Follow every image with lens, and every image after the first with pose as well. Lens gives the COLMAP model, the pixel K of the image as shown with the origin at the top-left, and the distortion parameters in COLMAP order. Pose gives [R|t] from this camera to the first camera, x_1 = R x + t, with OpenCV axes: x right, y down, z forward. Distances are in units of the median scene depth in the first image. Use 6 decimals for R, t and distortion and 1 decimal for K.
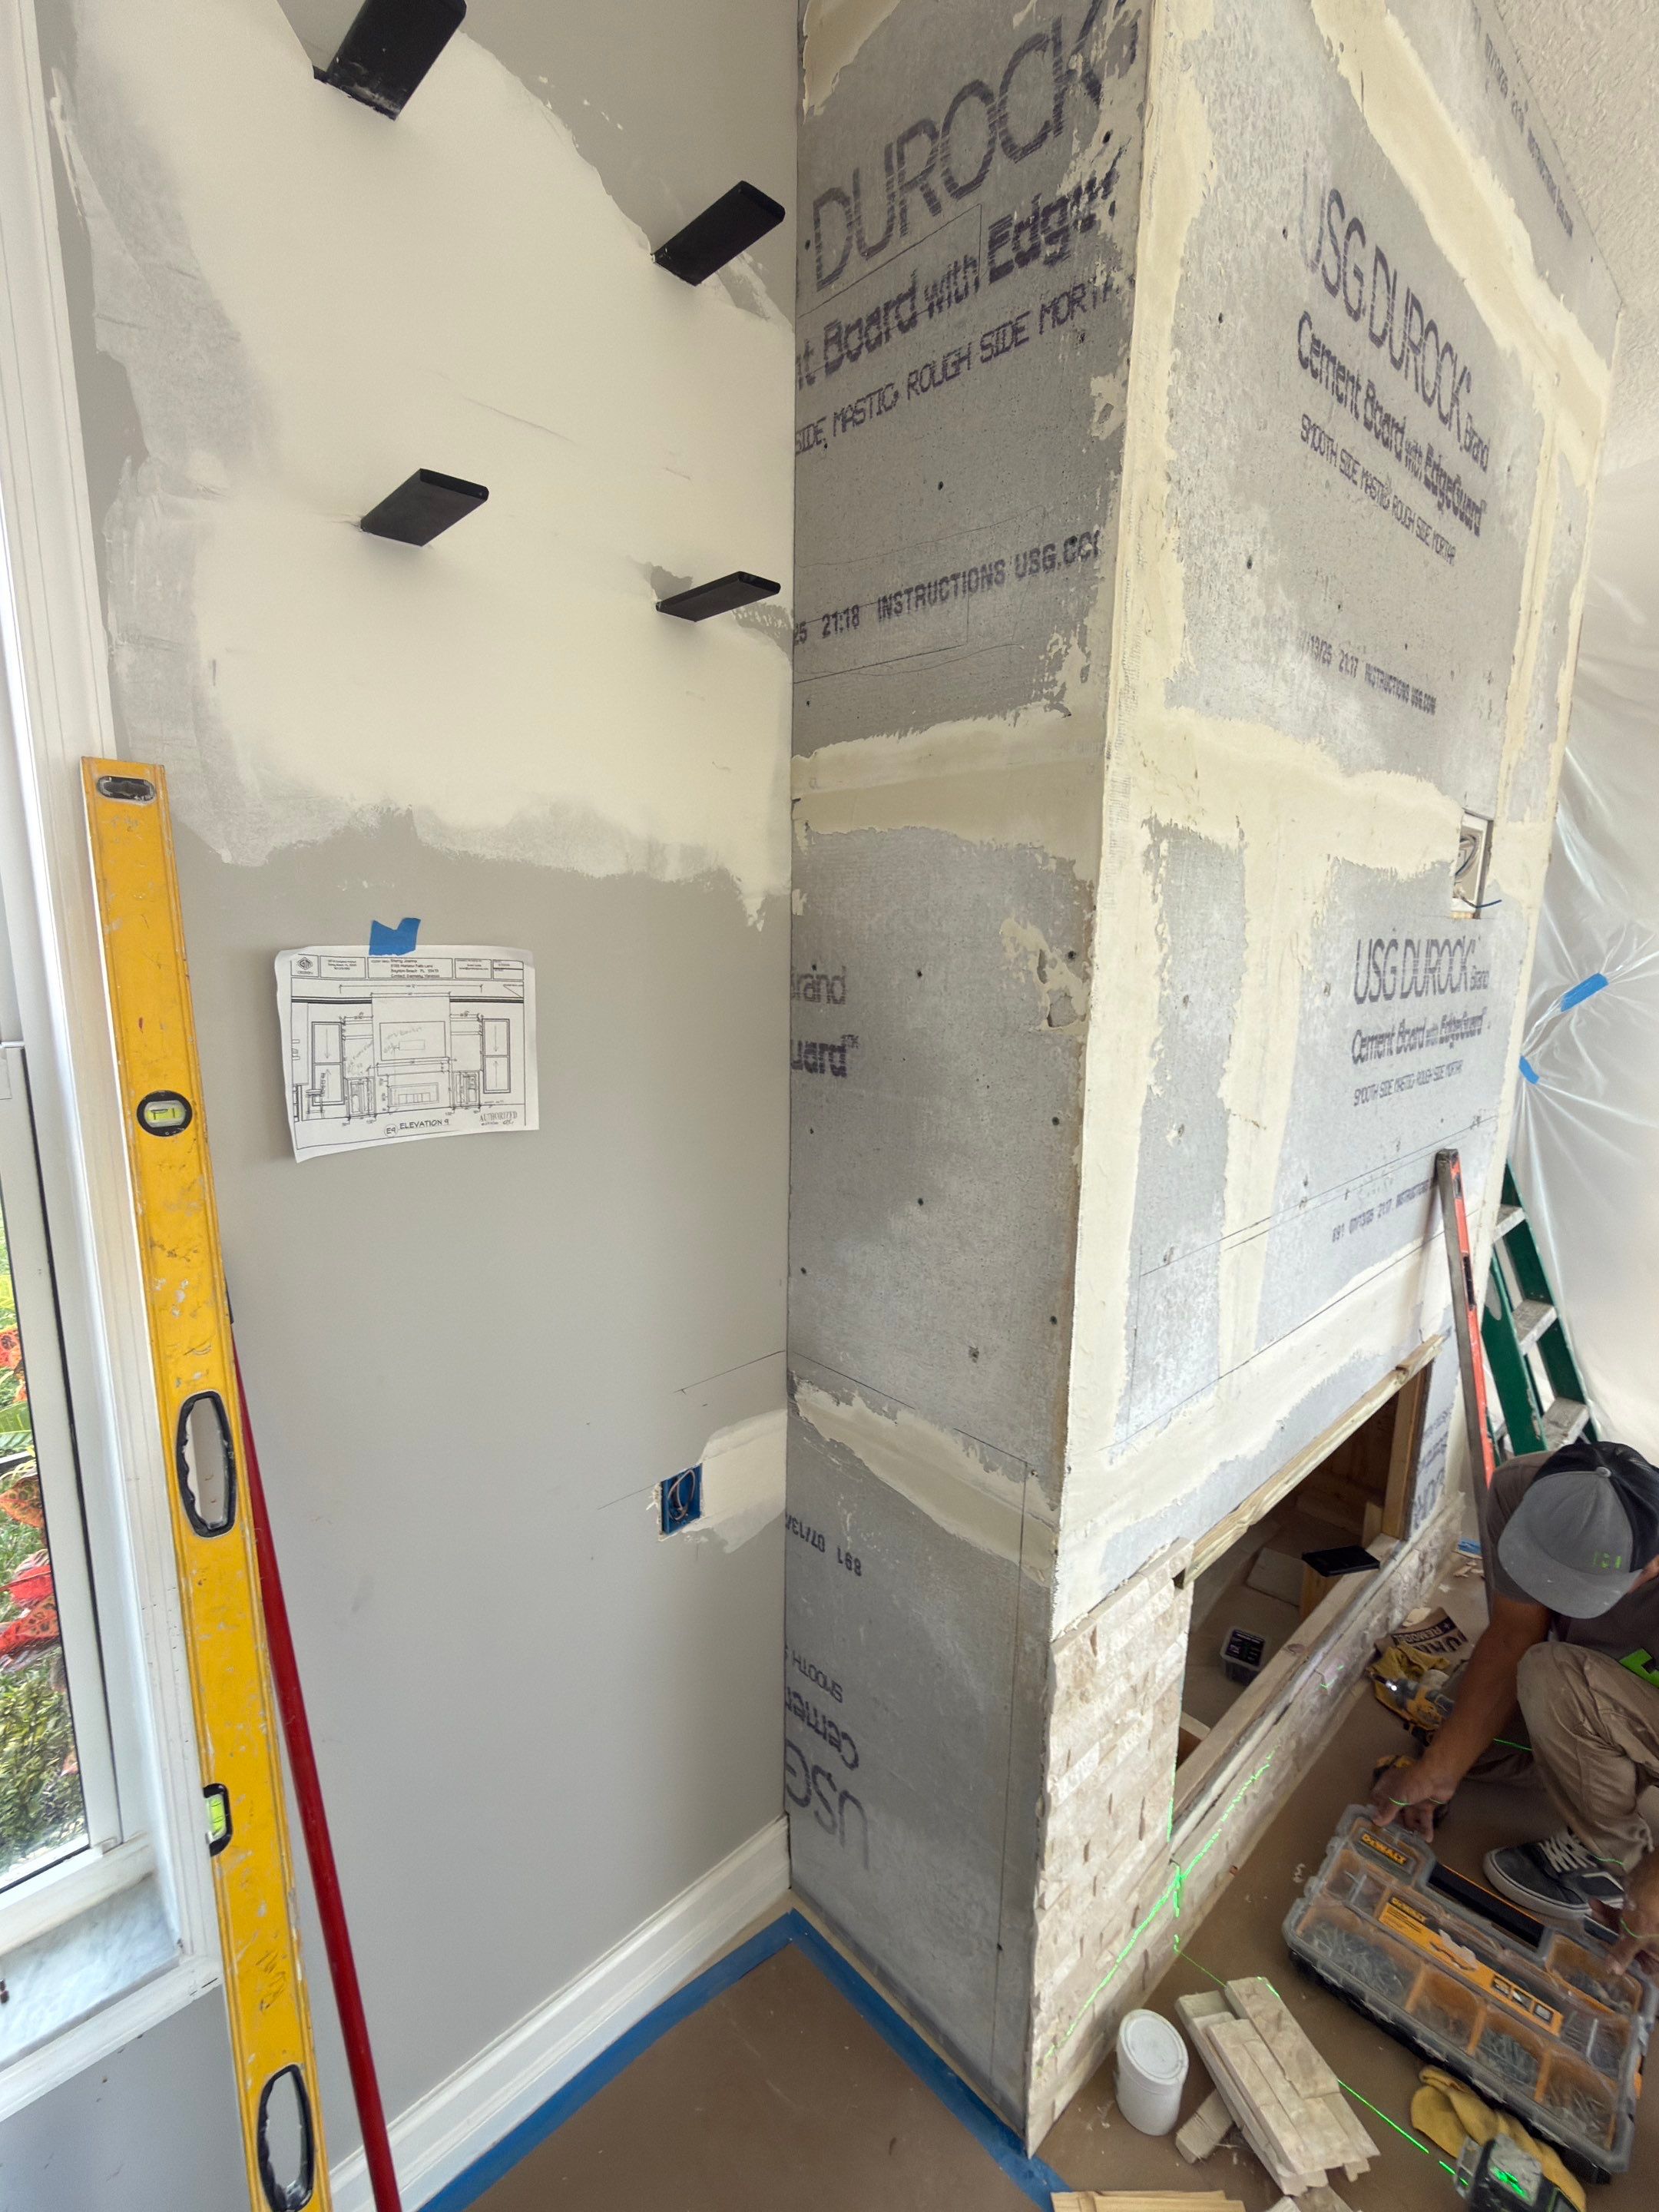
lens RADIAL K [[999.1, 0, 823.9], [0, 999.1, 1104.9], [0, 0, 1]] dist [-0.000438, -0.000735]
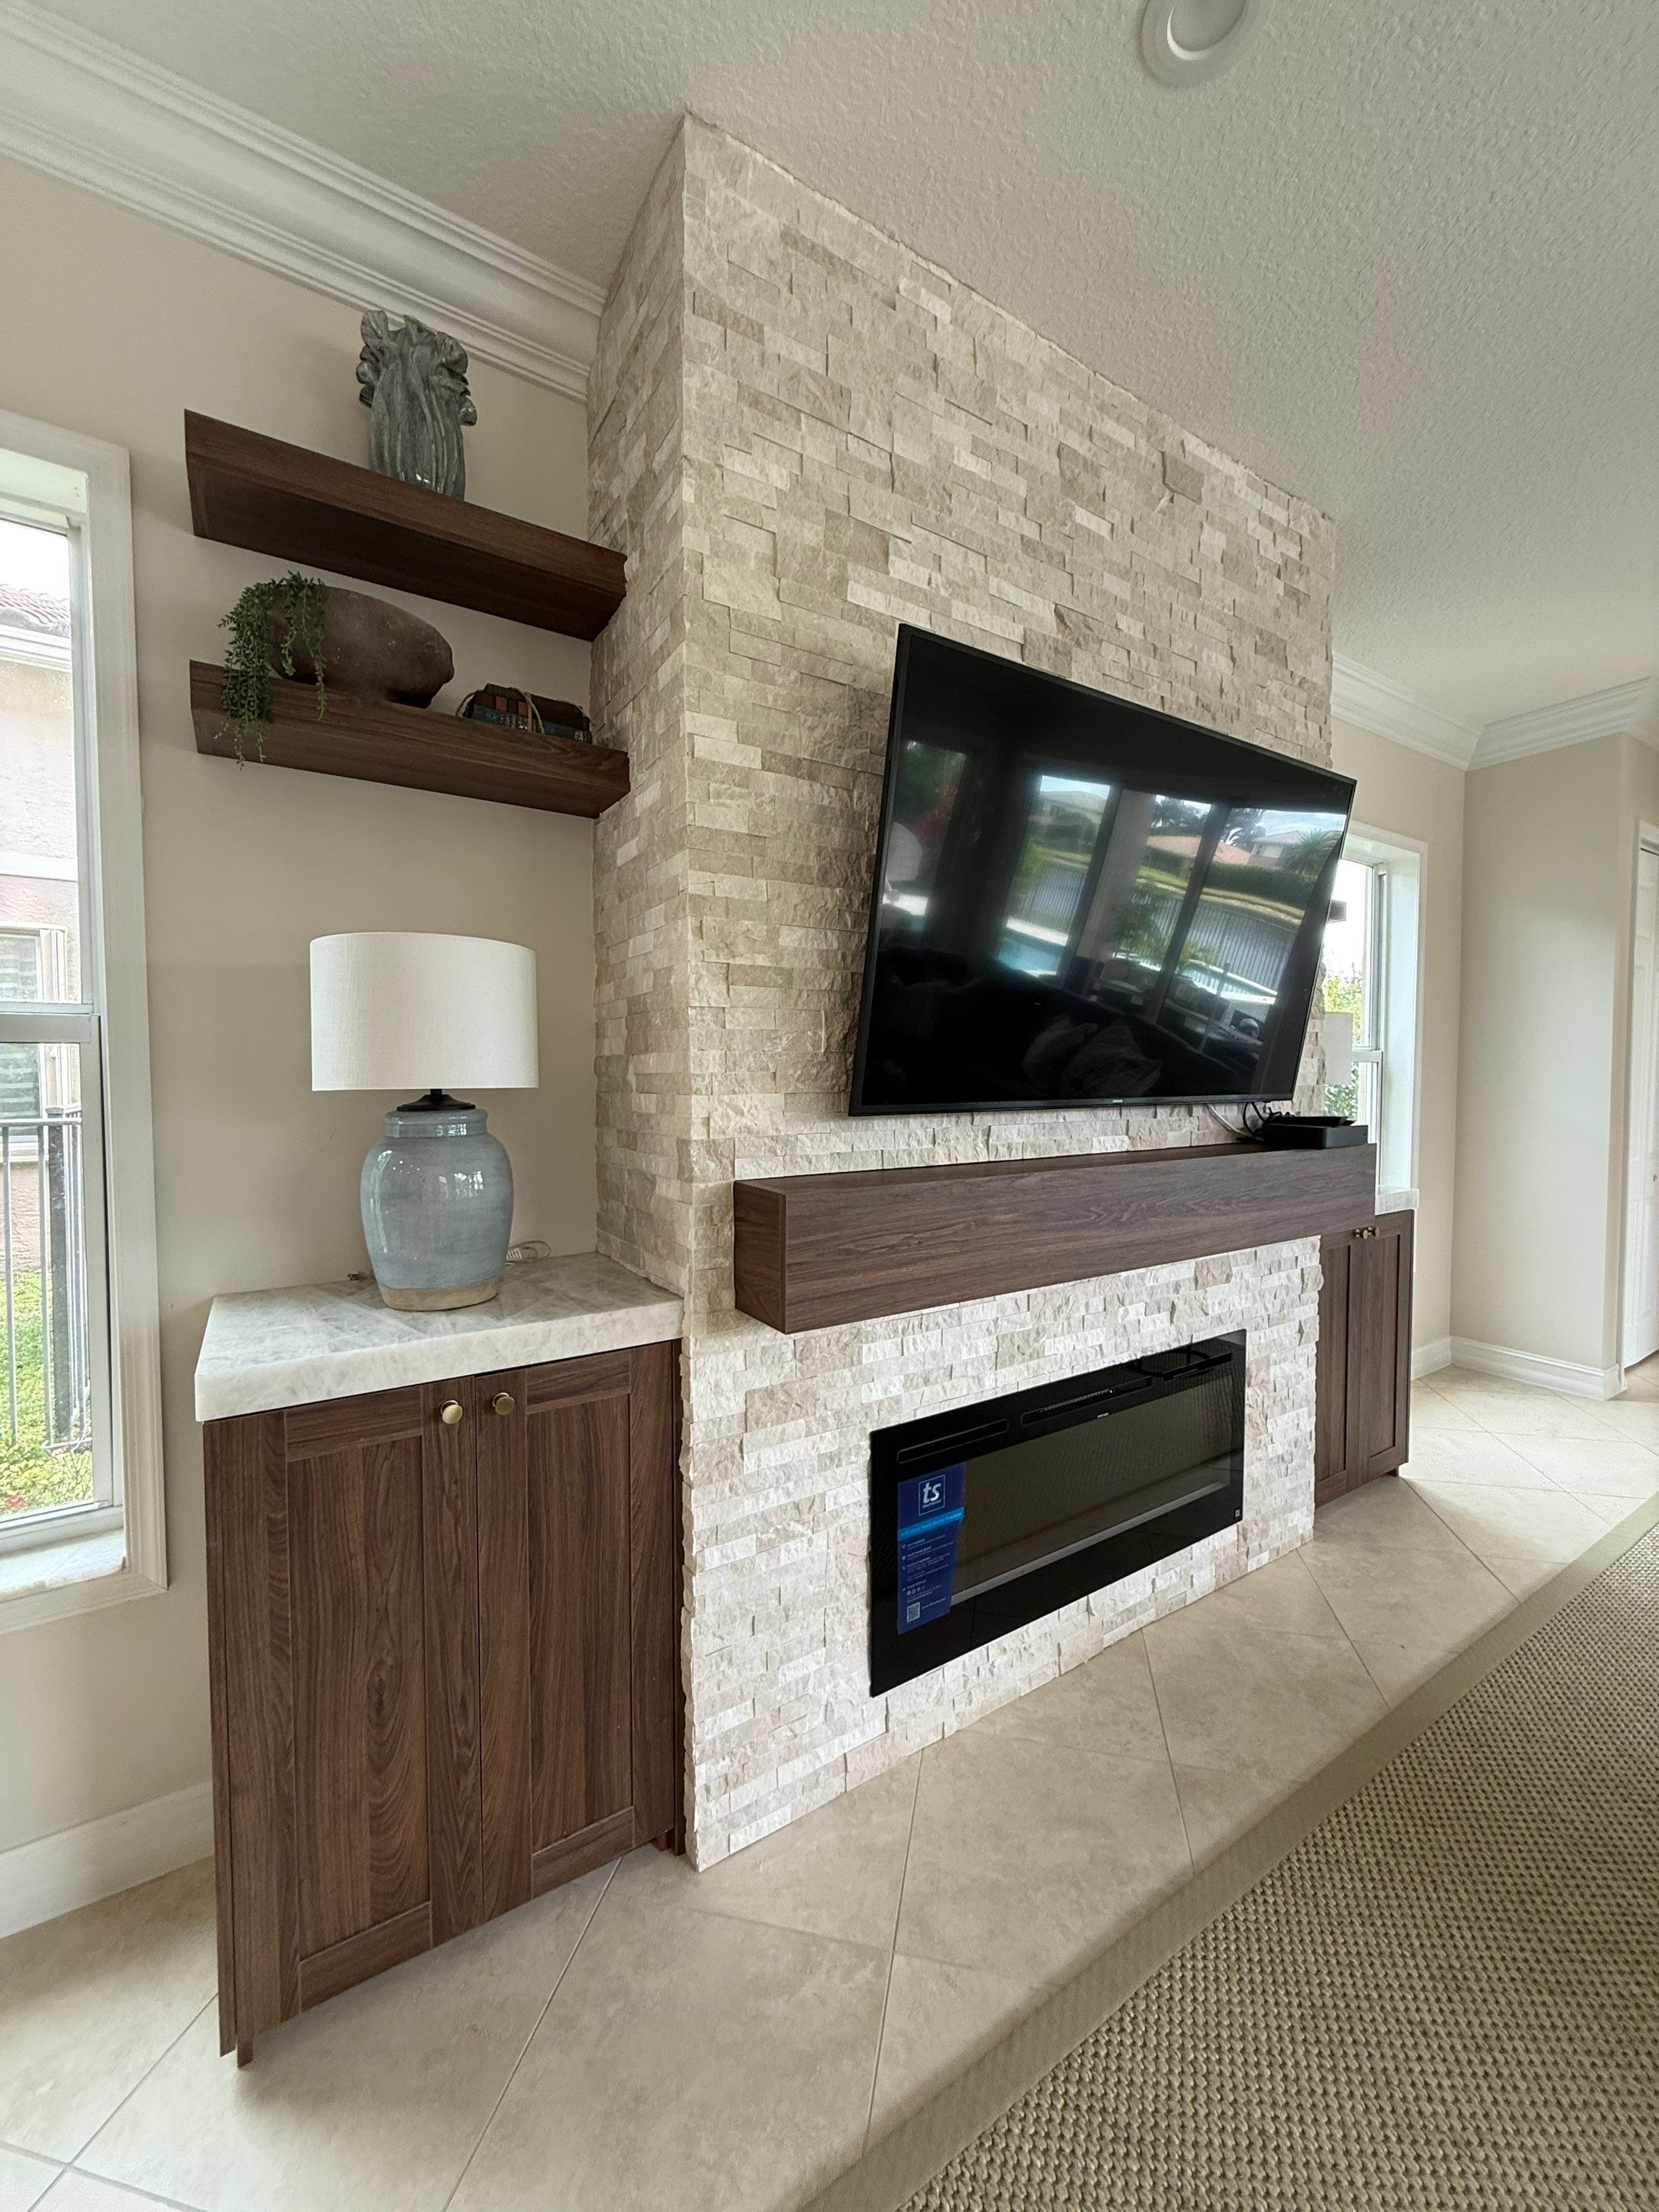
lens RADIAL K [[879.9, 0, 830.7], [0, 879.9, 1103.4], [0, 0, 1]] dist [-0.003445, 0.001254]
pose [[0.982206, -0.008152, -0.187630, 0.704760], [-0.018825, 0.989752, -0.141550, 0.259159], [0.186861, 0.142564, 0.971987, -0.269136]]
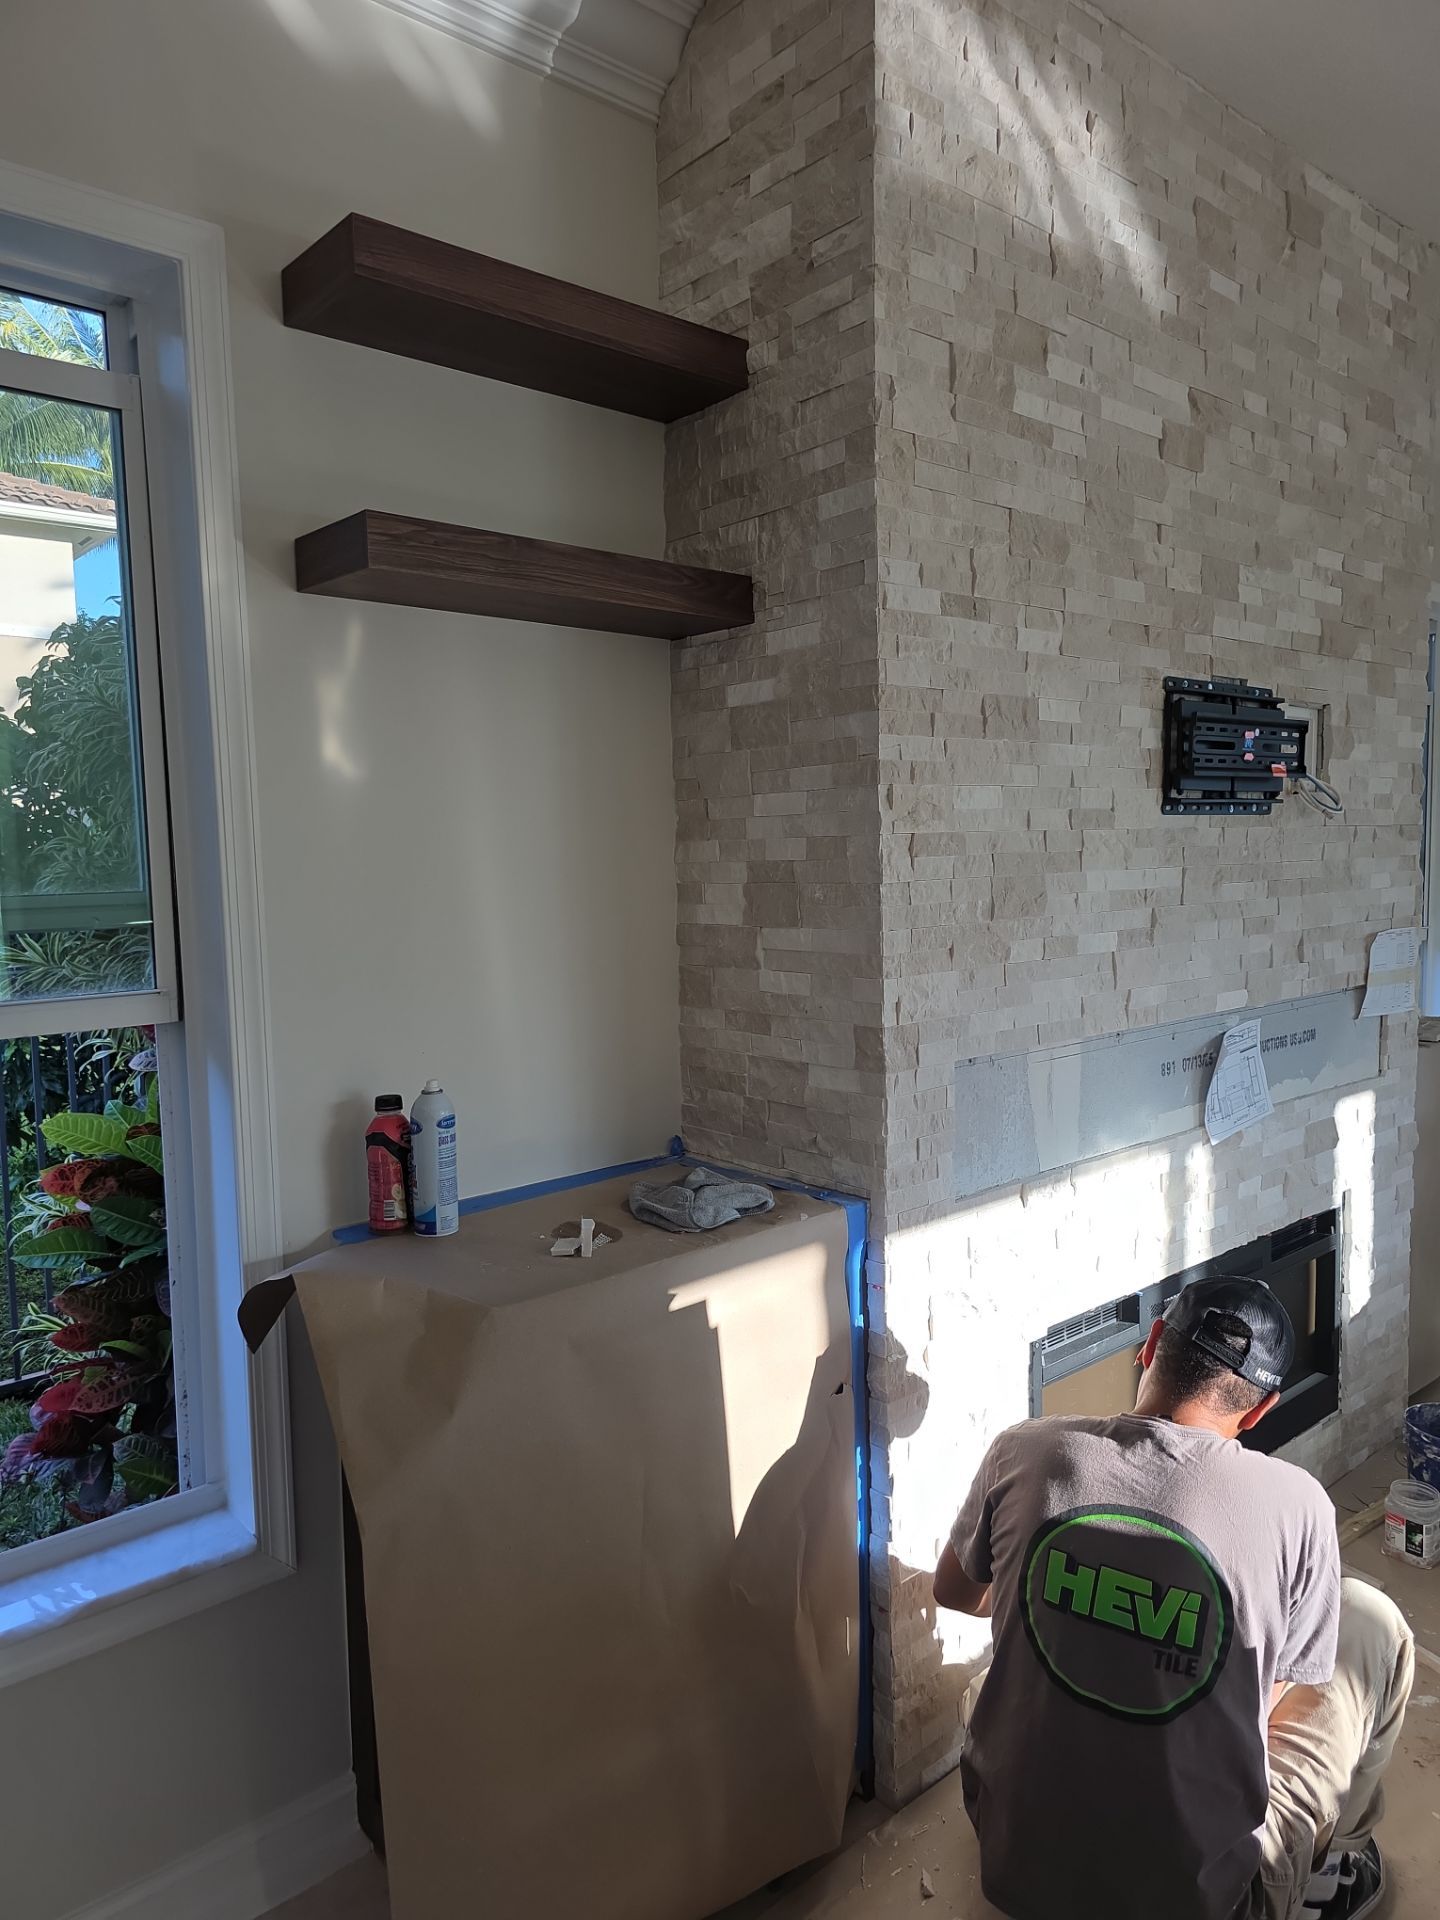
lens RADIAL K [[1290.8, 0, 723.2], [0, 1290.8, 958.5], [0, 0, 1]] dist [0.040110, -0.030102]
pose [[0.998080, -0.030080, -0.054149, 0.130302], [0.024959, 0.995366, -0.092866, 0.194393], [0.056691, 0.091336, 0.994205, -0.805890]]
